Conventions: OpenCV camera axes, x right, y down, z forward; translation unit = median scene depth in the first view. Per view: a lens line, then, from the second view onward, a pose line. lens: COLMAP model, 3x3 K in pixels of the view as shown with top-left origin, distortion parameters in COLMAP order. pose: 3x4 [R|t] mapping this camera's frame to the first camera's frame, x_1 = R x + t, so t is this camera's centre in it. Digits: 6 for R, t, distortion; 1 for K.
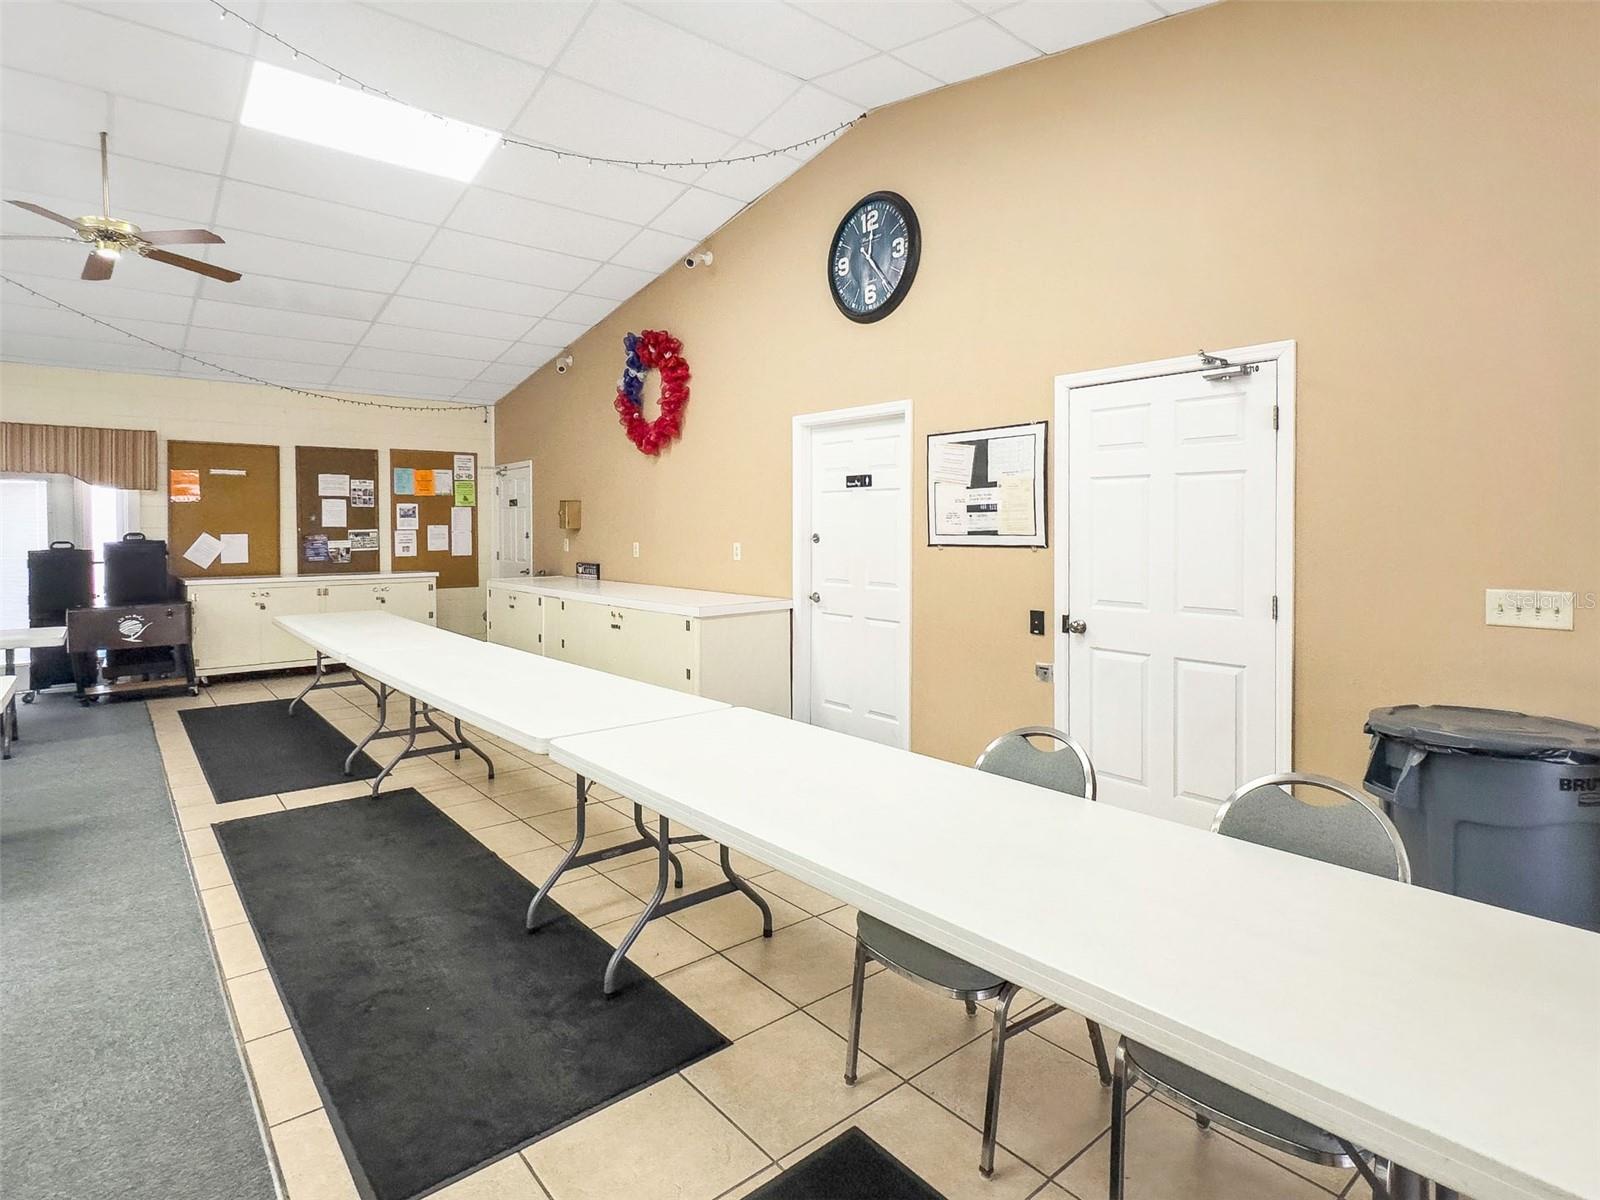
lens RADIAL K [[841.7, 0, 800.0], [0, 841.7, 600.0], [0, 0, 1]] dist [0.000983, -0.000937]
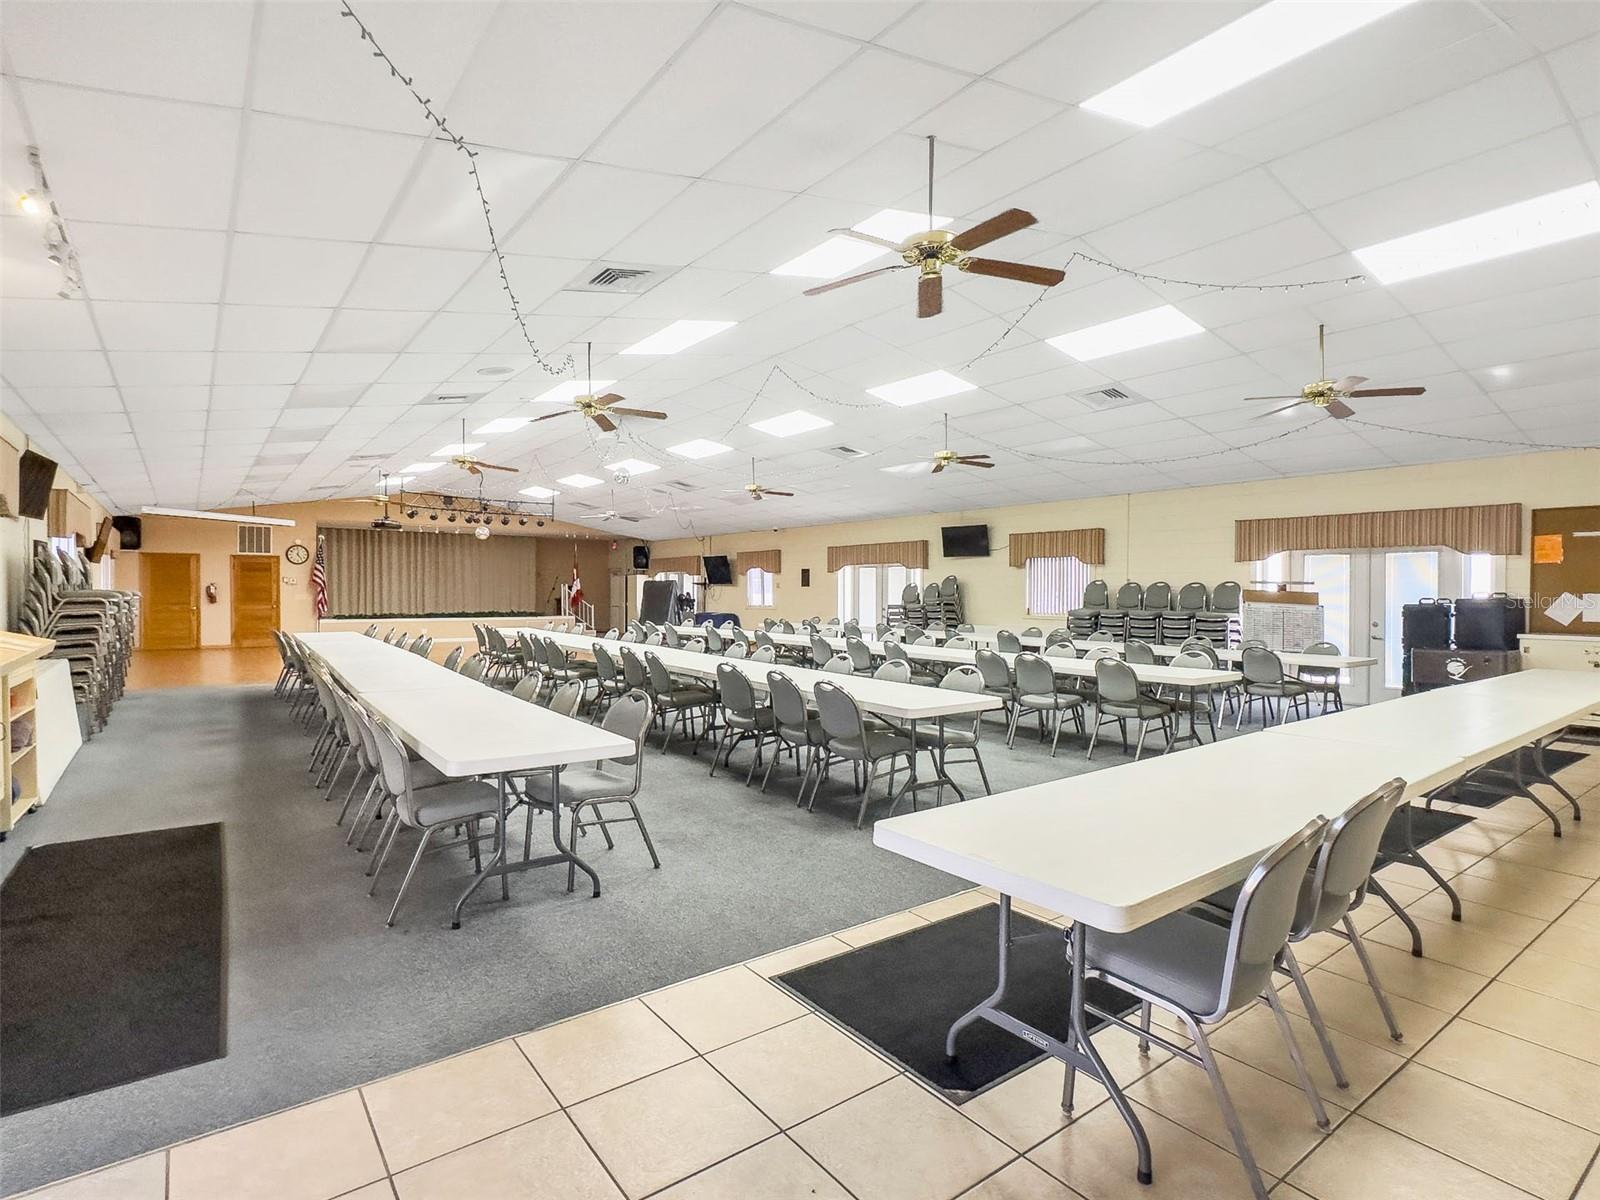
lens RADIAL K [[841.7, 0, 800.0], [0, 841.7, 600.0], [0, 0, 1]] dist [0.000983, -0.000937]
pose [[-0.068460, 0.008824, -0.997615, 0.441073], [-0.092472, 0.995600, 0.015152, 0.003645], [0.993359, 0.093288, -0.067343, 0.116606]]
